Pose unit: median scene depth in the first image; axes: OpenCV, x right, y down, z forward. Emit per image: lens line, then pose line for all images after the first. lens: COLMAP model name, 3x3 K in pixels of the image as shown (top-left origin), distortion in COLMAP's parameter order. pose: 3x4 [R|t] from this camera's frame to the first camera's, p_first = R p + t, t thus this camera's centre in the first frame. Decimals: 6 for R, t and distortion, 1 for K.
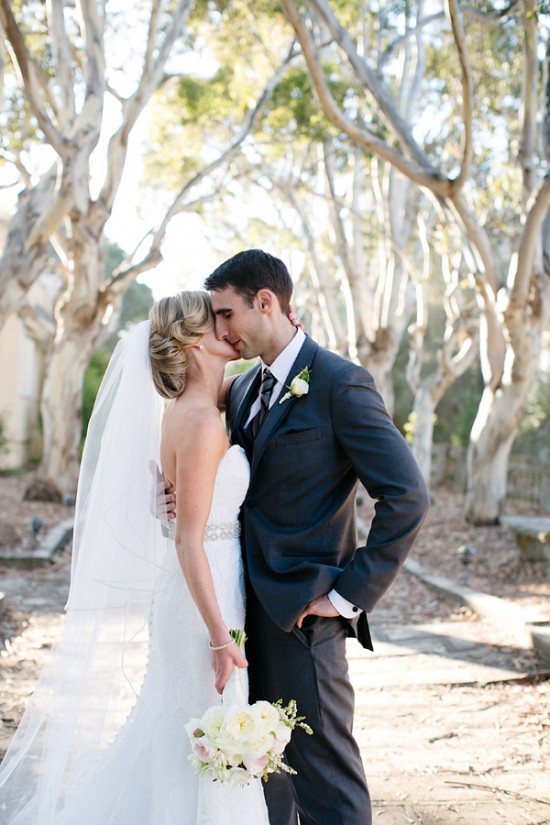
lens RADIAL K [[1127.6, 0, 247.5], [0, 1127.6, 414.4], [0, 0, 1]] dist [-0.155178, 0.047232]
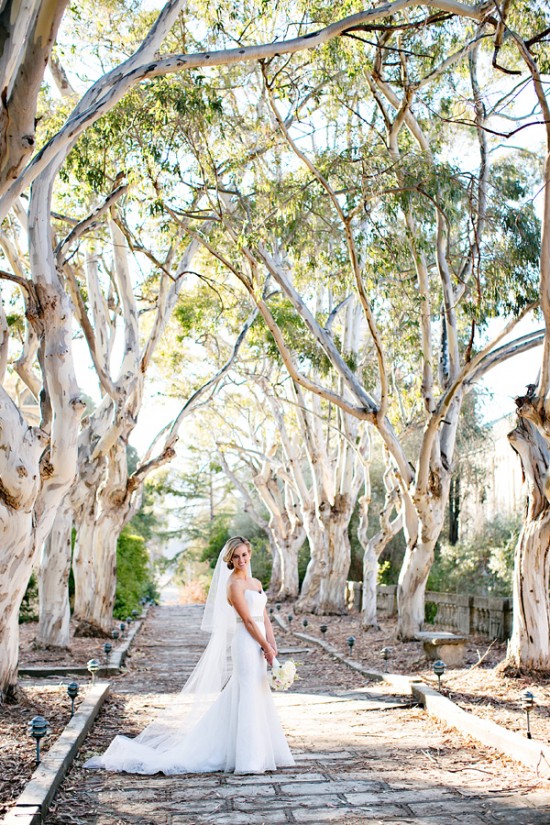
lens RADIAL K [[1127.6, 0, 247.5], [0, 1127.6, 414.4], [0, 0, 1]] dist [-0.155178, 0.047232]
pose [[0.999292, -0.024858, 0.028243, -0.024903], [0.028284, 0.991342, -0.128221, -0.009811], [-0.024811, 0.128929, 0.991343, -0.365691]]
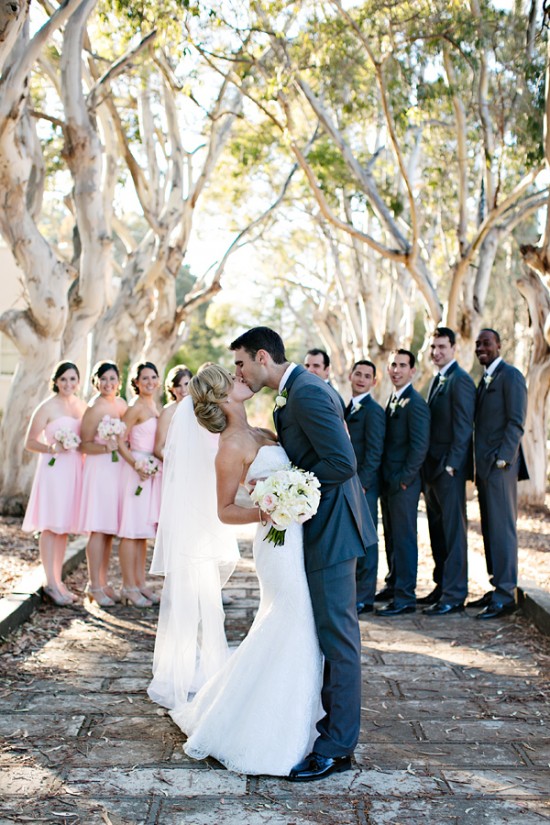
lens RADIAL K [[1127.6, 0, 247.5], [0, 1127.6, 414.4], [0, 0, 1]] dist [-0.155178, 0.047232]
pose [[0.999066, 0.006777, -0.042680, 0.018502], [-0.006041, 0.999831, 0.017367, -0.006830], [0.042791, -0.017093, 0.998938, -0.412165]]
